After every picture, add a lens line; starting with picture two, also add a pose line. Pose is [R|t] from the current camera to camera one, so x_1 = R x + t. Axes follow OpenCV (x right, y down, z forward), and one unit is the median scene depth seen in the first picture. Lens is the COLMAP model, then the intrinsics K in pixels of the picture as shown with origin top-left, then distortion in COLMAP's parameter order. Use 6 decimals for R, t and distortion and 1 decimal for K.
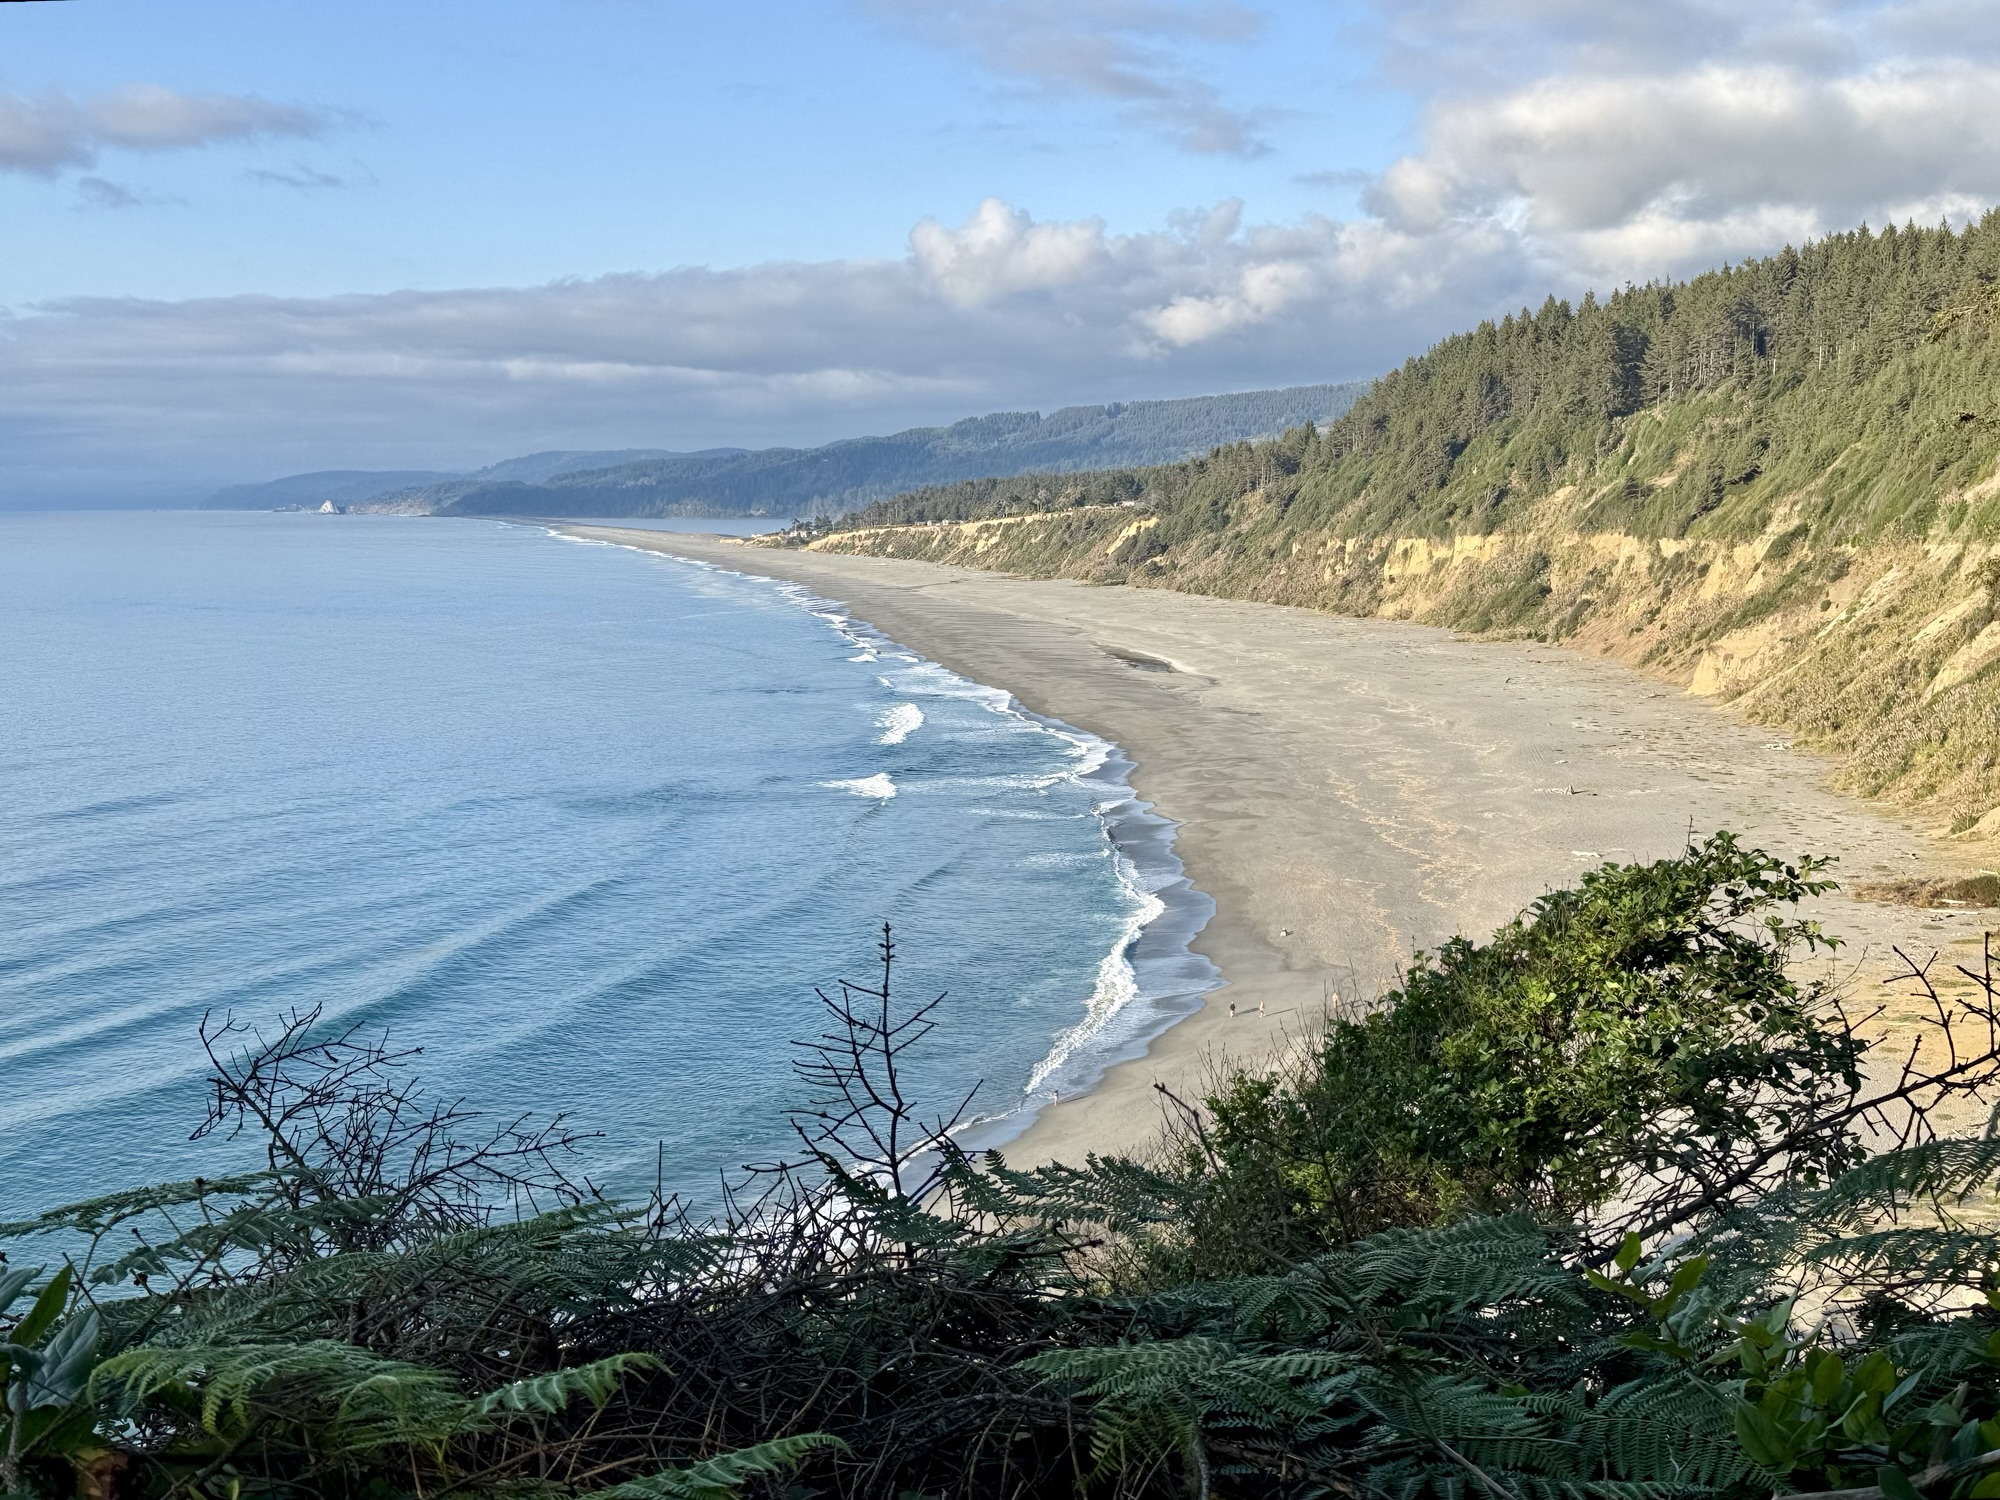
lens RADIAL K [[2281.6, 0, 1000.2], [0, 2281.6, 746.7], [0, 0, 1]] dist [-0.011756, 0.000000]
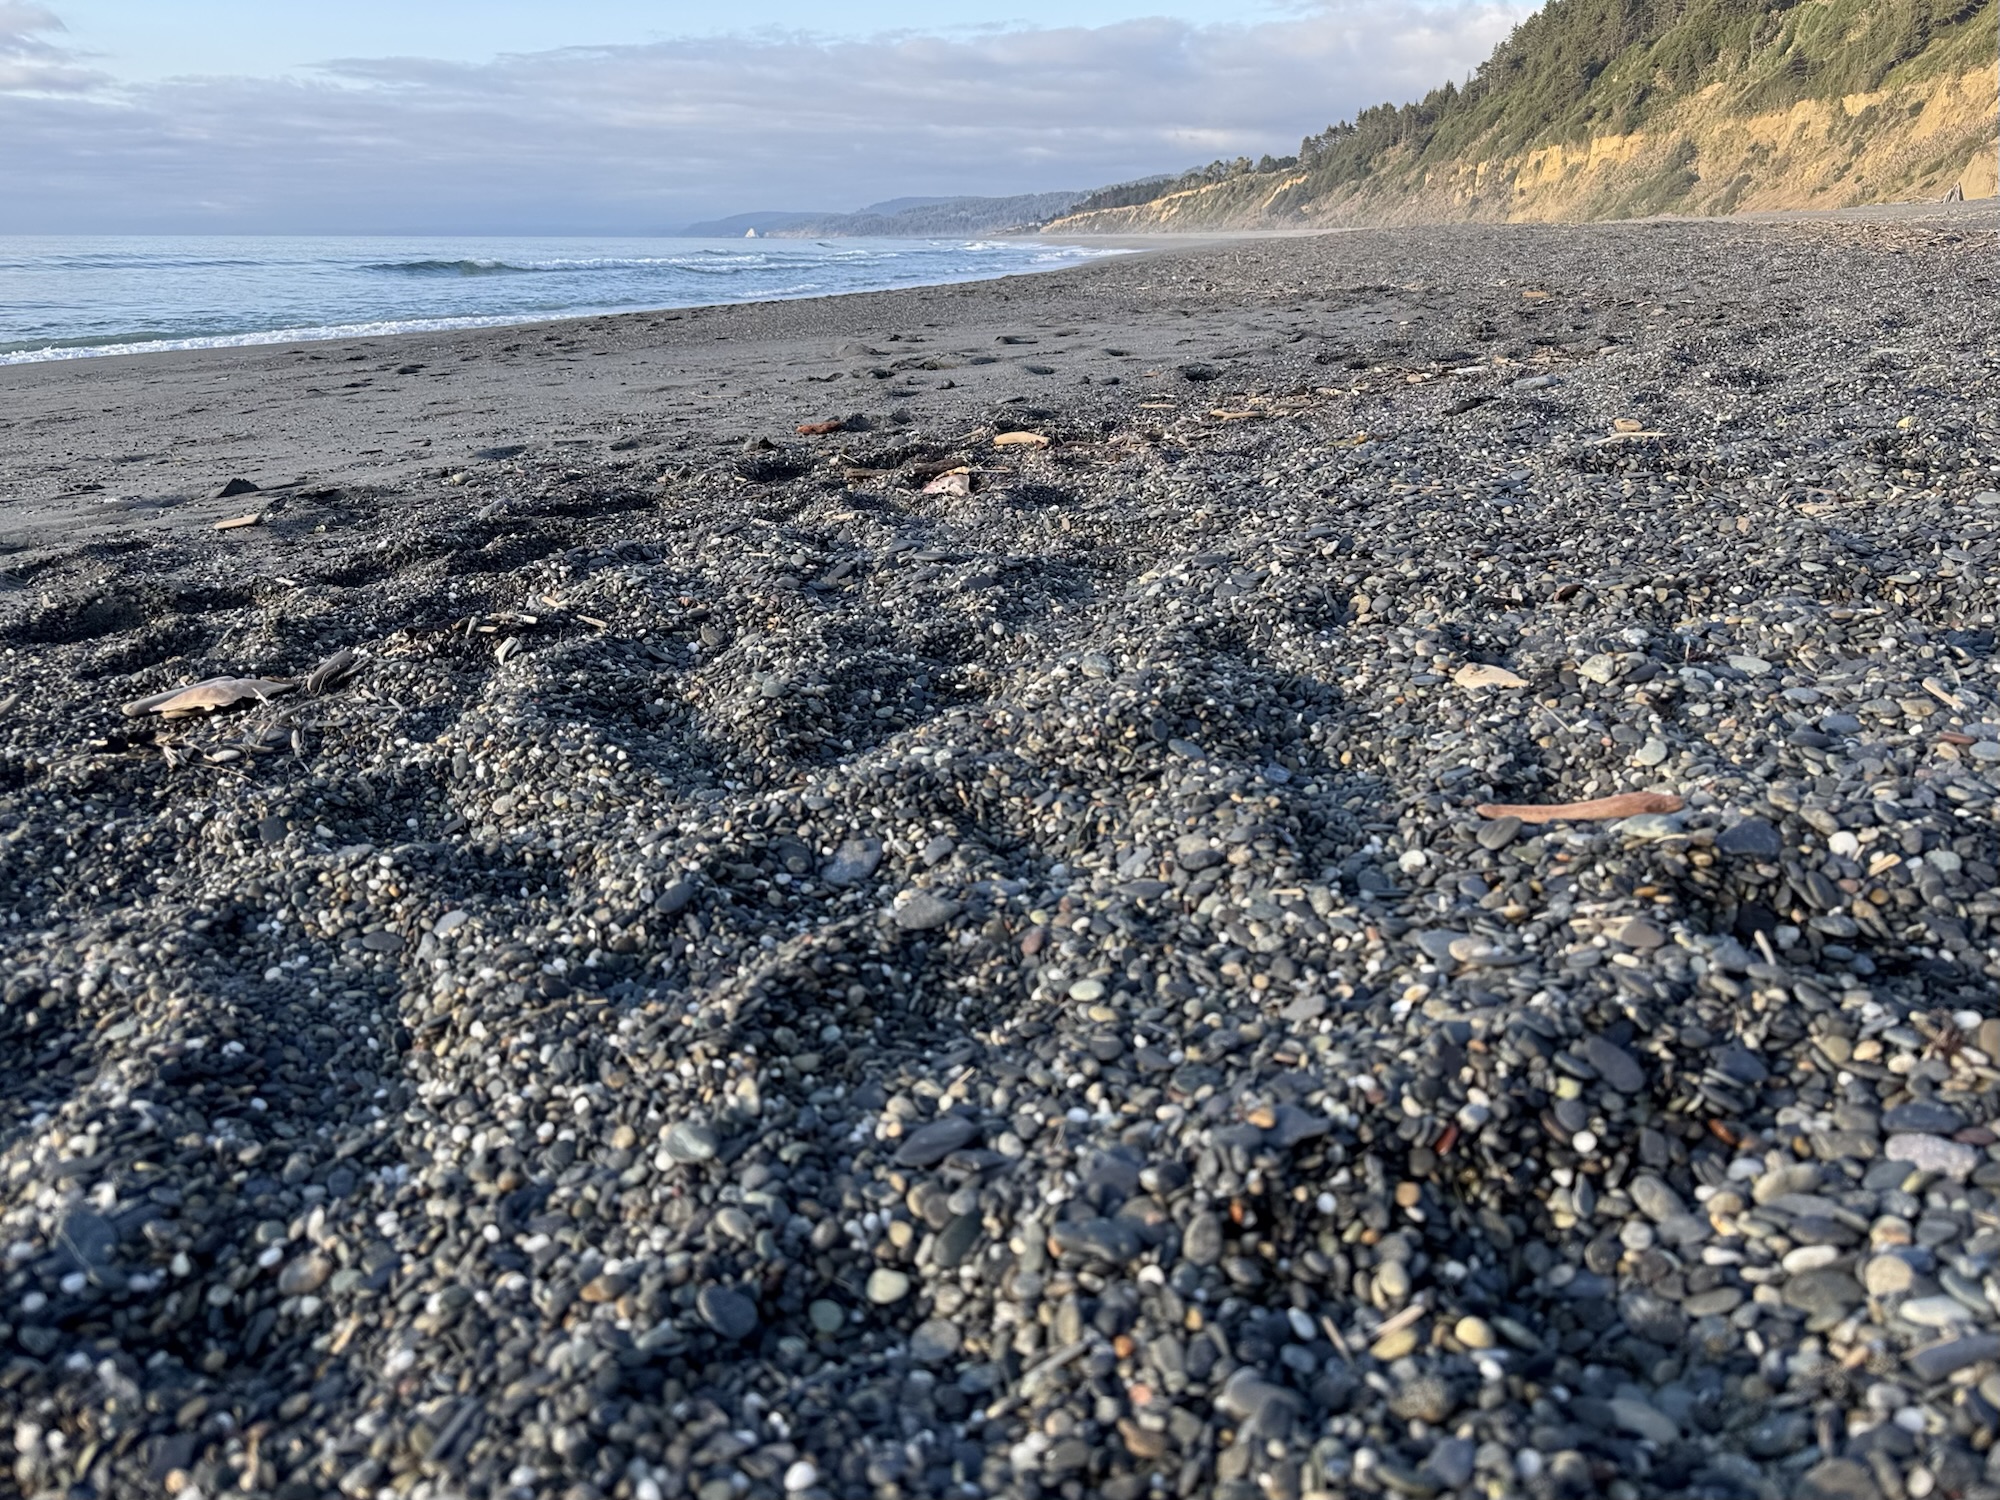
lens RADIAL K [[1518.1, 0, 998.9], [0, 1518.1, 752.7], [0, 0, 1]] dist [-0.051594, -0.034179]
pose [[0.989923, 0.048443, -0.133062, 0.045743], [-0.018506, 0.975863, 0.217600, 0.031292], [0.140391, -0.212945, 0.966925, 0.296049]]
